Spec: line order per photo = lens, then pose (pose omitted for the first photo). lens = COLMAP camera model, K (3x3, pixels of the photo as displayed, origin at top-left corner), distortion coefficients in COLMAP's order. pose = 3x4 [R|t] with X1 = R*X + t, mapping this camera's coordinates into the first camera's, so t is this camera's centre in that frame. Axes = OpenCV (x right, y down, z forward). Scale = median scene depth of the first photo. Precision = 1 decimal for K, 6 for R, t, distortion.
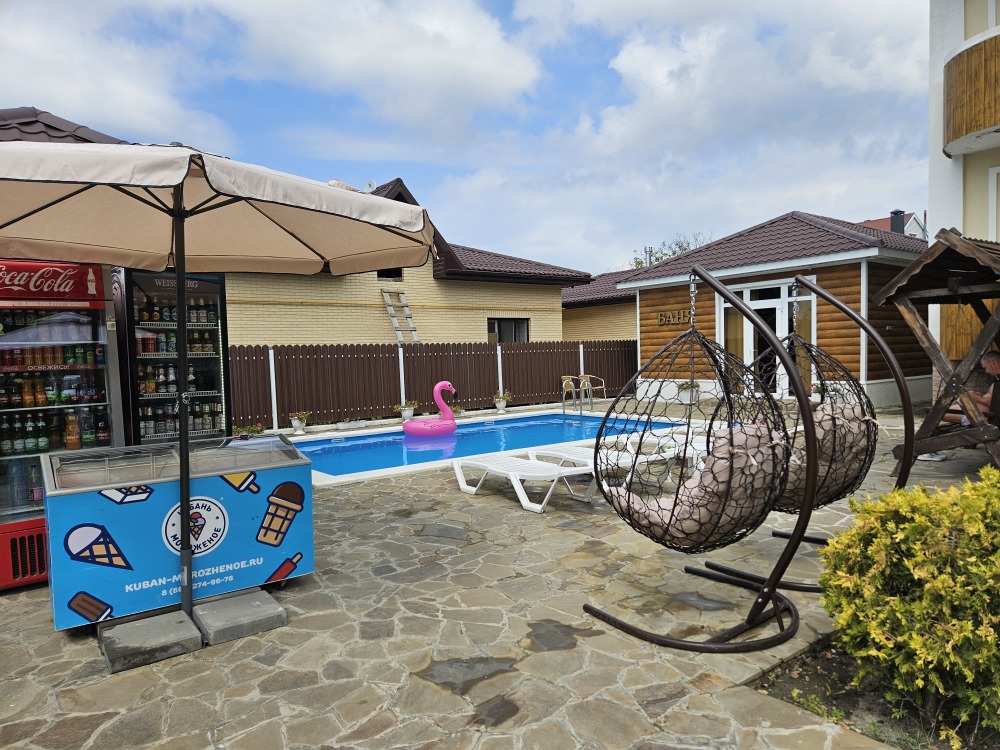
lens RADIAL K [[666.1, 0, 500.0], [0, 666.1, 375.0], [0, 0, 1]] dist [0.081253, -0.079611]
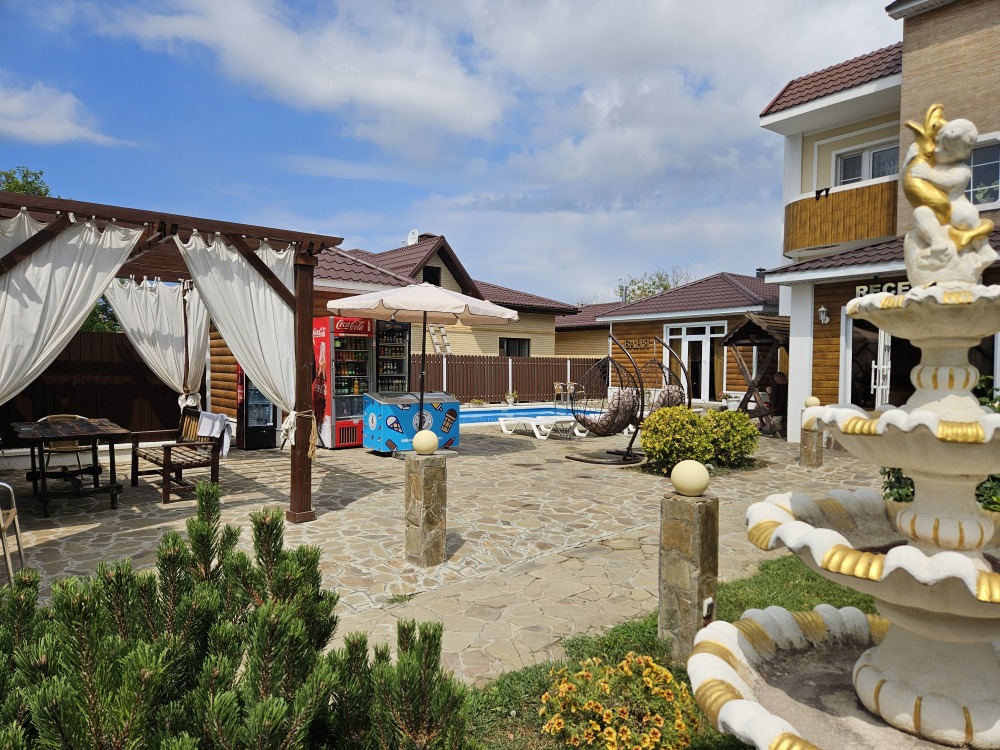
lens RADIAL K [[666.1, 0, 500.0], [0, 666.1, 375.0], [0, 0, 1]] dist [0.081253, -0.079611]
pose [[0.998976, 0.041112, 0.018886, -0.047102], [-0.040730, 0.998966, -0.020199, 0.018893], [-0.019697, 0.019409, 0.999618, -0.391657]]
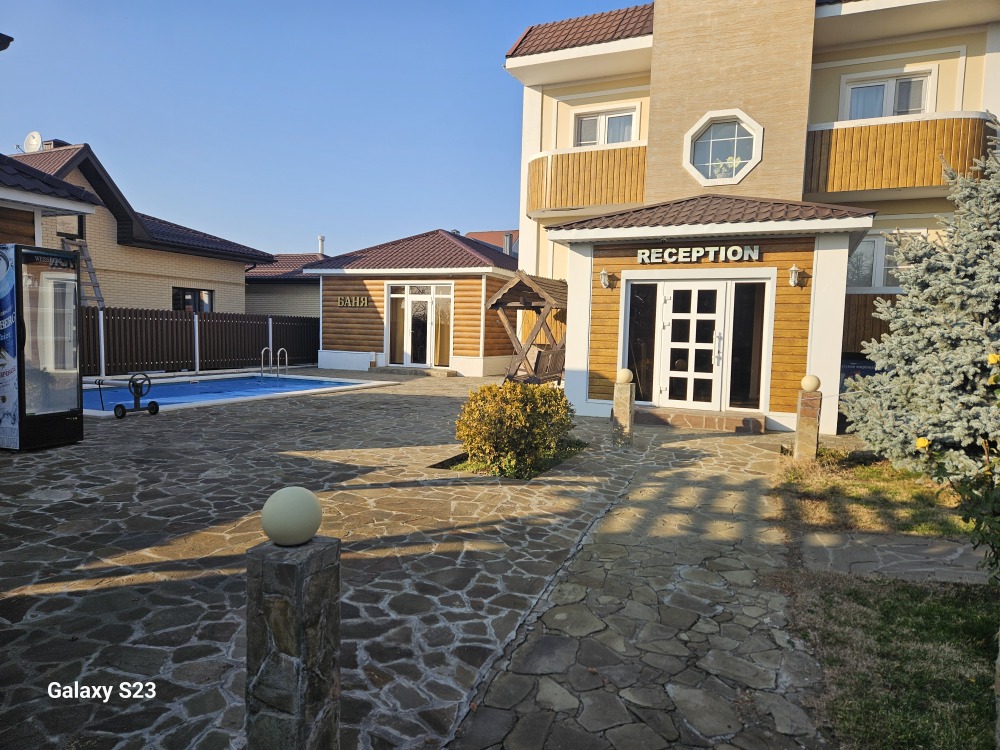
lens RADIAL K [[666.1, 0, 500.0], [0, 666.1, 375.0], [0, 0, 1]] dist [0.081253, -0.079611]
pose [[0.870031, 0.021443, 0.492530, -0.107632], [-0.037471, 0.999040, 0.022696, 0.011518], [-0.491571, -0.038202, 0.869999, -0.217338]]
